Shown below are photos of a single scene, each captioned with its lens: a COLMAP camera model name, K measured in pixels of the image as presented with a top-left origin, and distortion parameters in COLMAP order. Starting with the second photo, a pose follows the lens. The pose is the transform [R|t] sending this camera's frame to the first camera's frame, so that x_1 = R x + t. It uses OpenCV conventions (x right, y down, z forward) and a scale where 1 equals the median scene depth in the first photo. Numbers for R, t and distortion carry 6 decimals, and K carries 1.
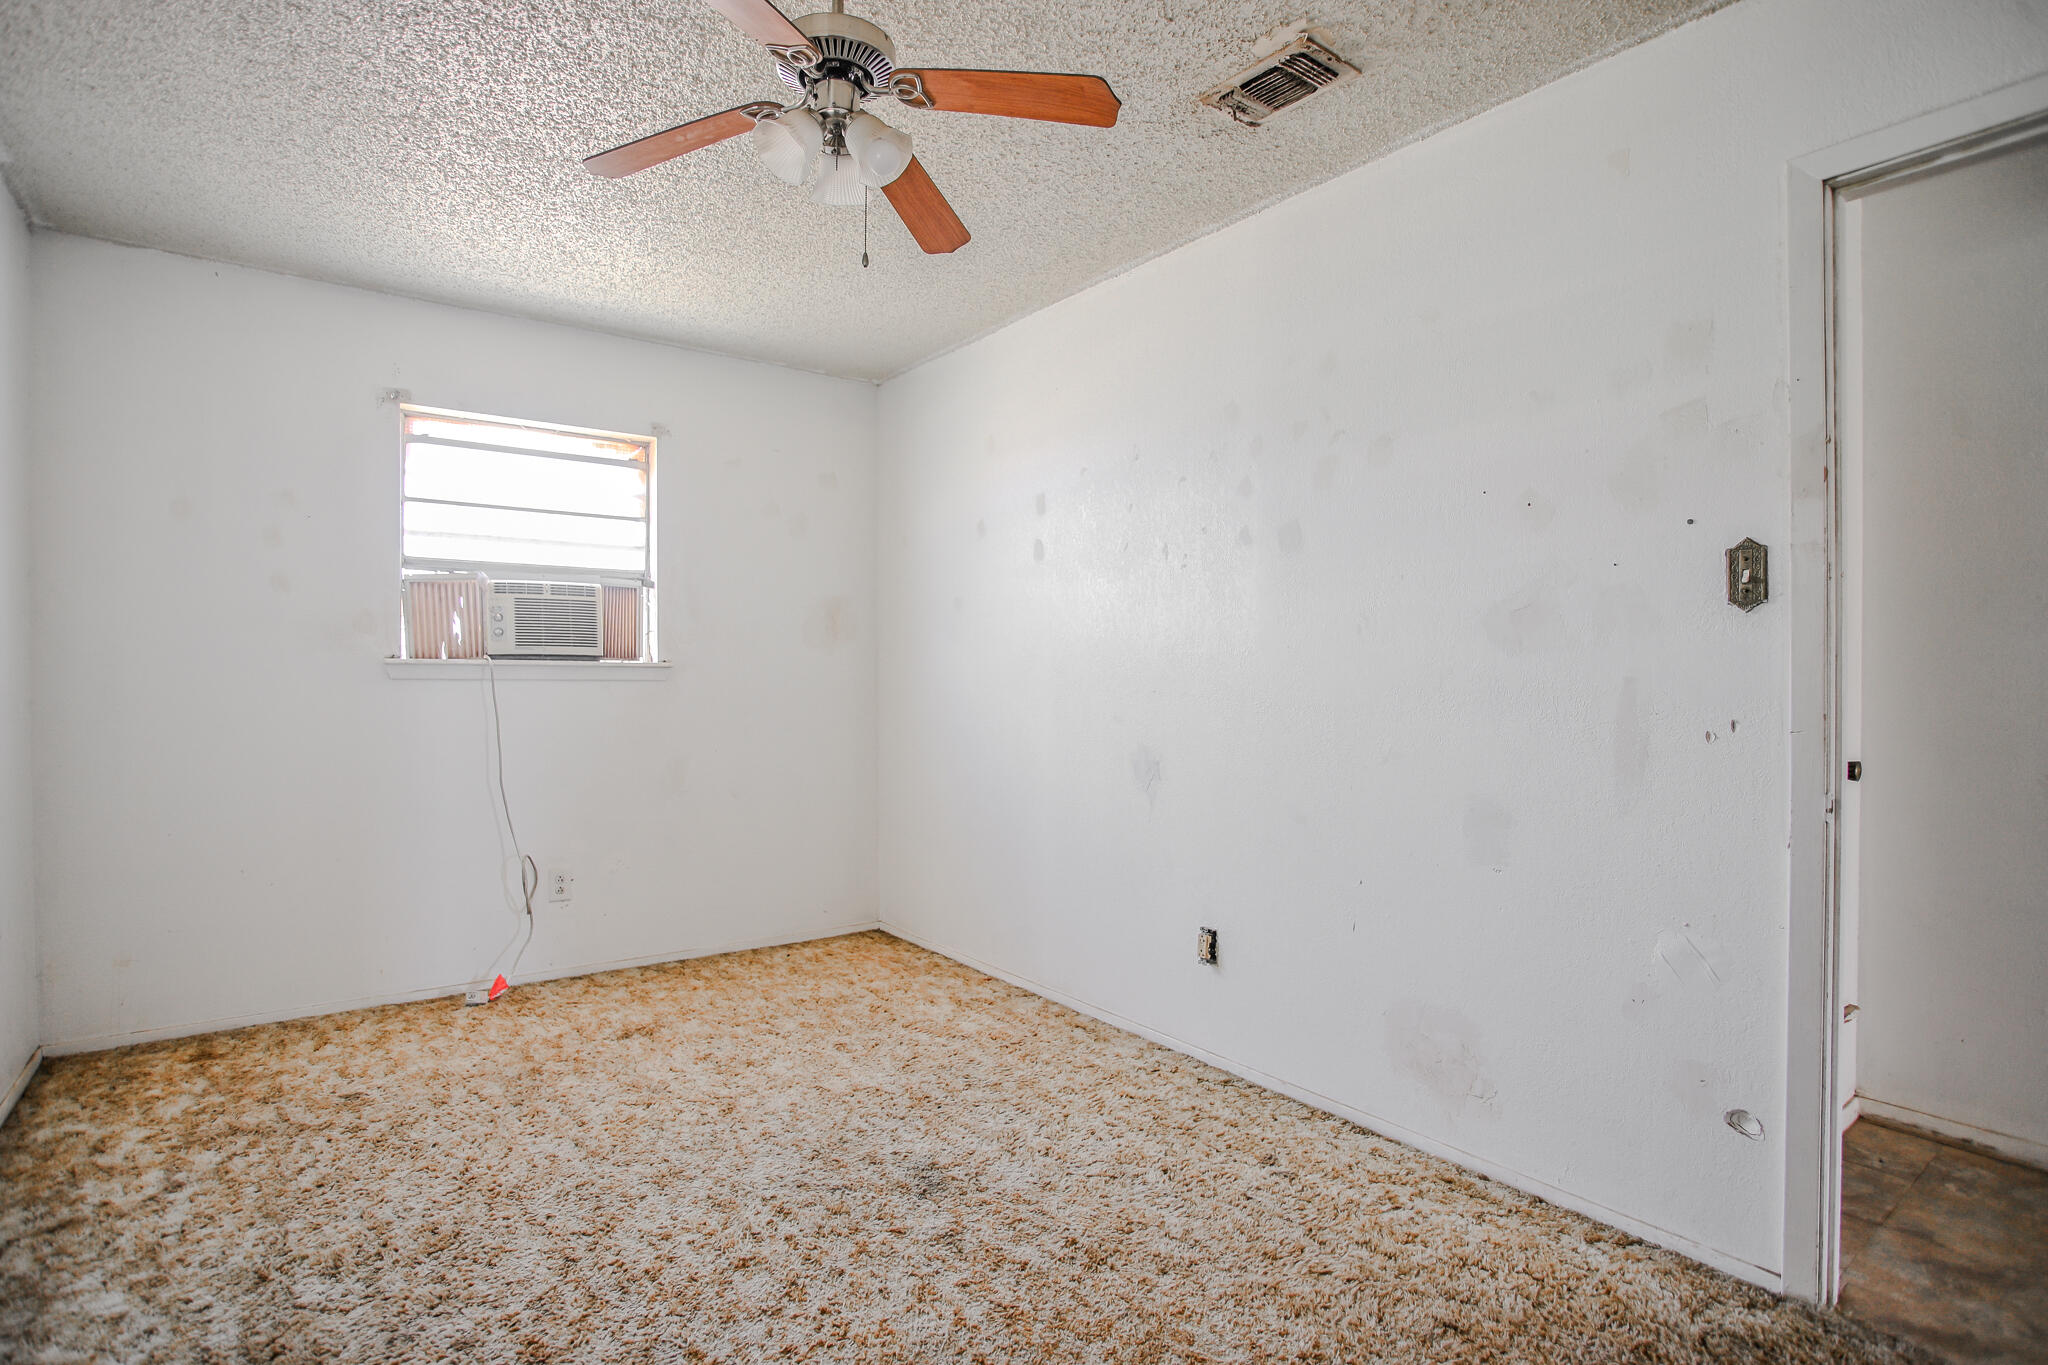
lens RADIAL K [[1011.4, 0, 1016.5], [0, 1011.4, 685.8], [0, 0, 1]] dist [-0.074878, 0.028475]
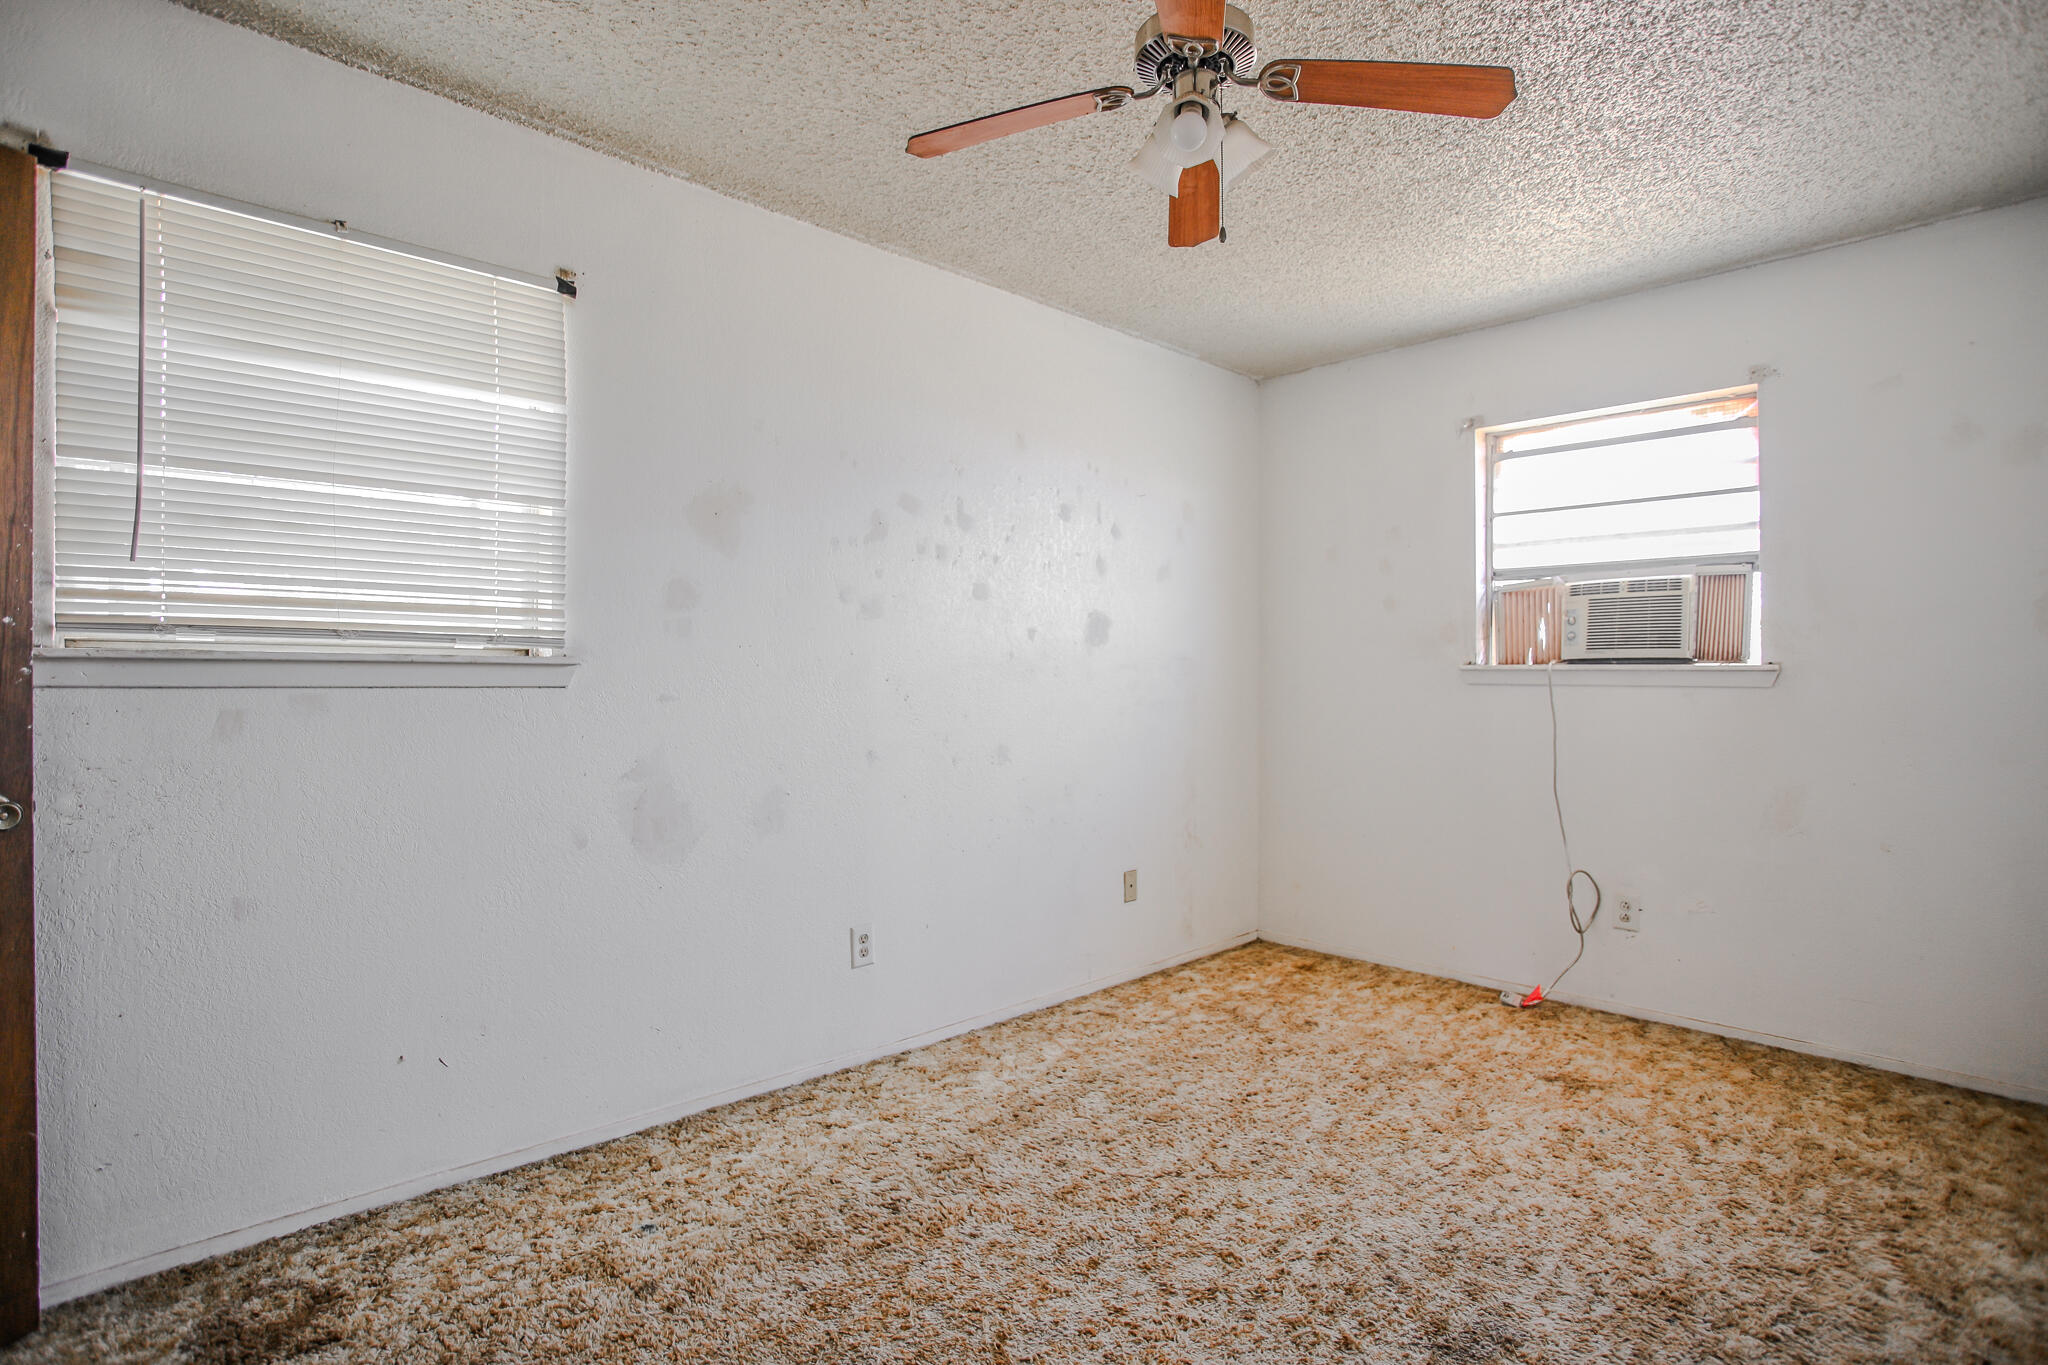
lens RADIAL K [[1011.4, 0, 1016.5], [0, 1011.4, 685.8], [0, 0, 1]] dist [-0.074878, 0.028475]
pose [[0.110446, 0.003595, -0.993876, 0.441857], [-0.012111, 0.999924, 0.002271, -0.001507], [0.993808, 0.011786, 0.110482, 0.412974]]
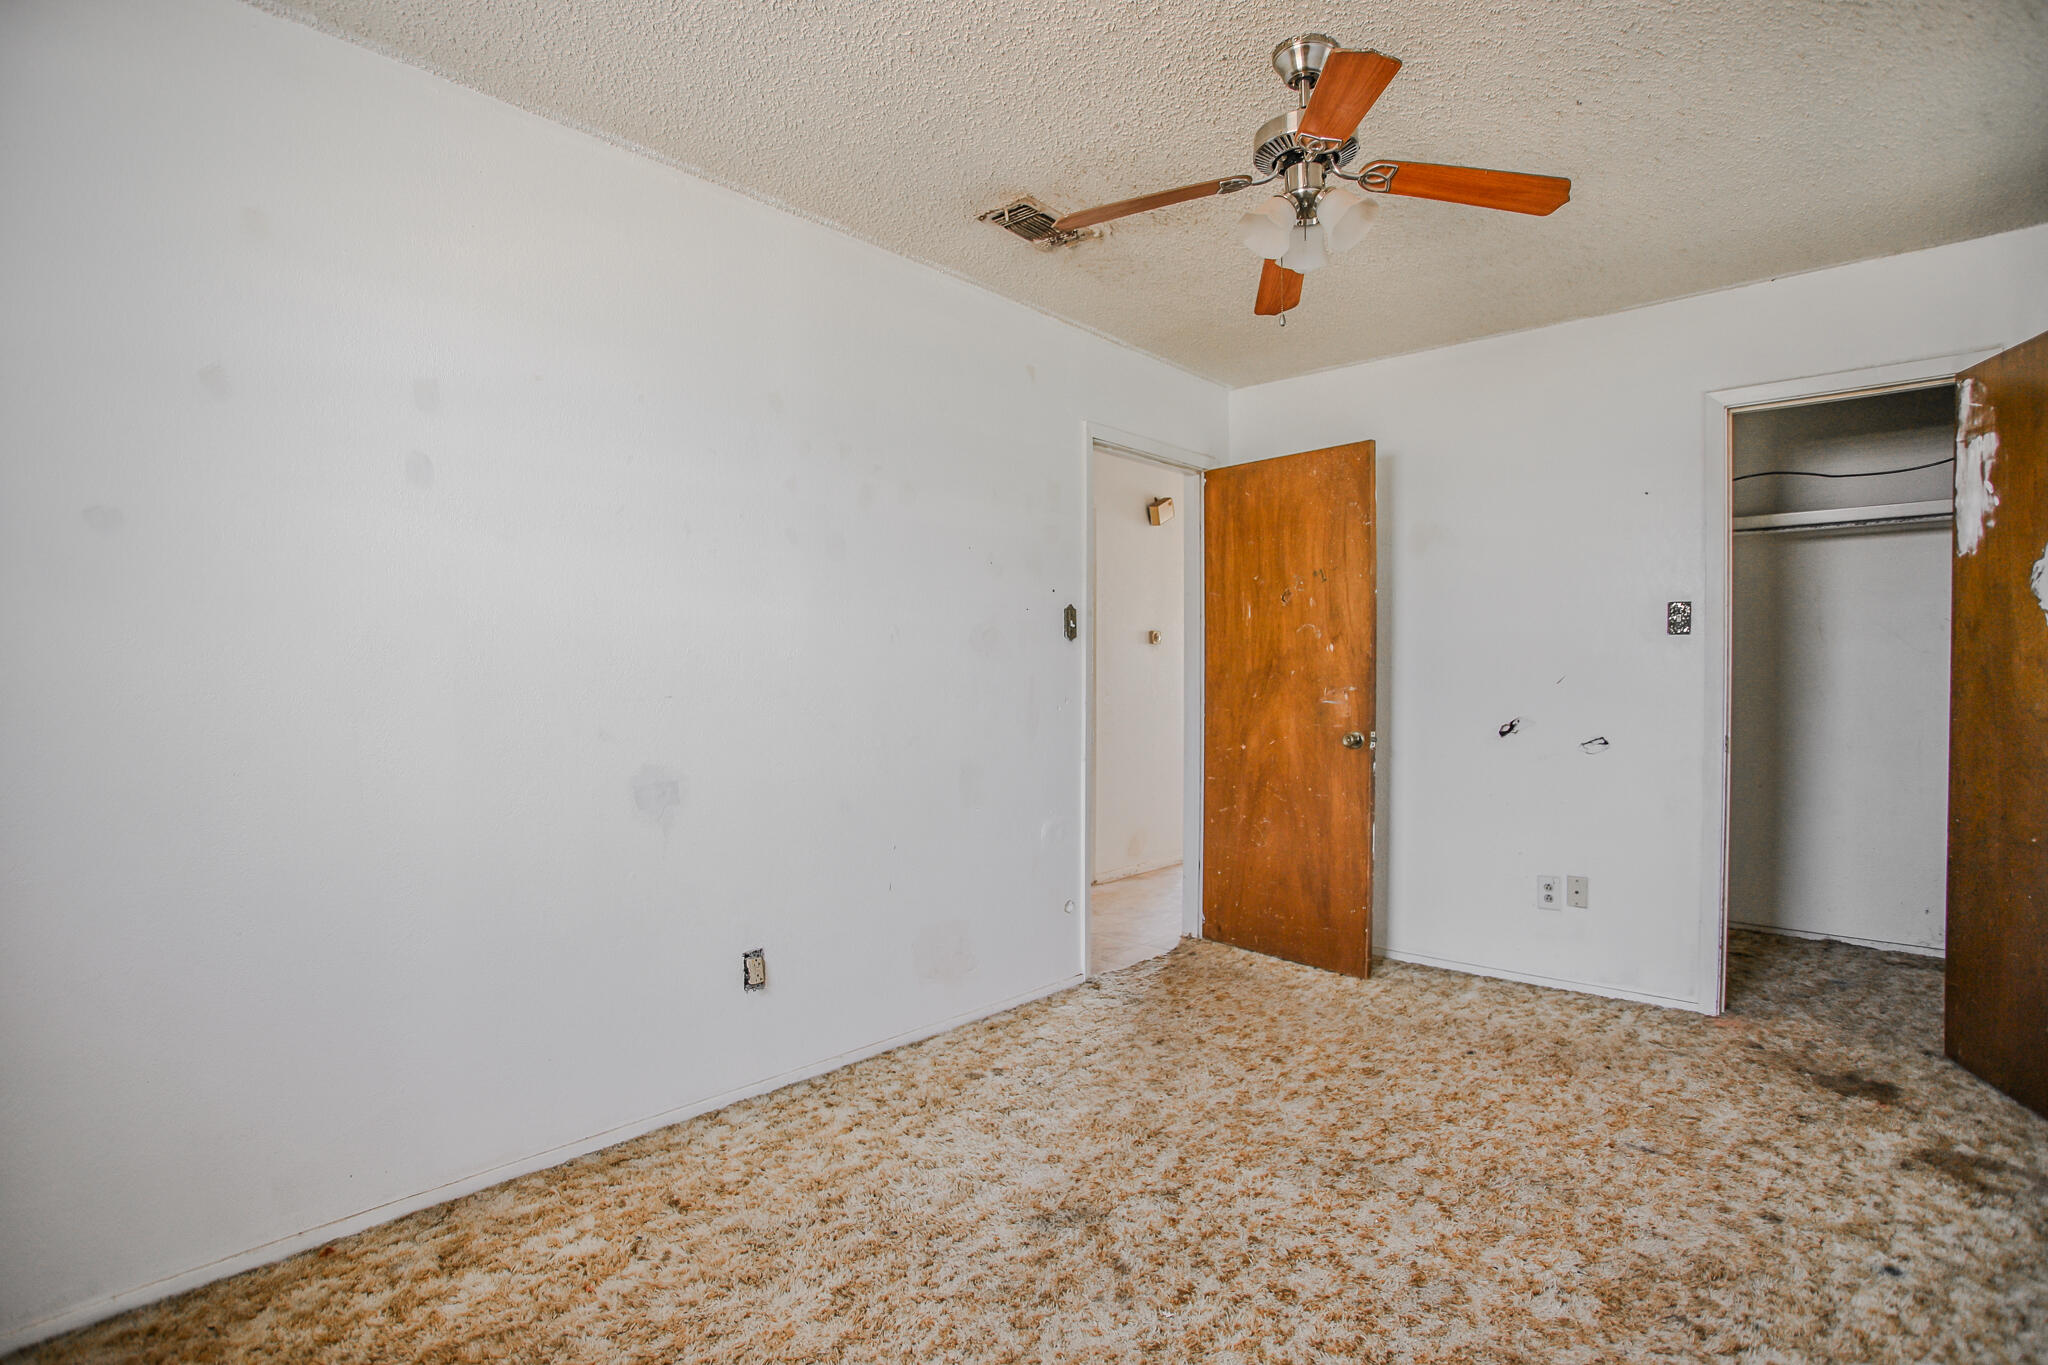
lens RADIAL K [[1011.4, 0, 1016.5], [0, 1011.4, 685.8], [0, 0, 1]] dist [-0.074878, 0.028475]
pose [[-0.189277, -0.014655, 0.981814, -0.719119], [0.010003, 0.999808, 0.016851, -0.014417], [-0.981873, 0.013010, -0.189094, 0.889018]]
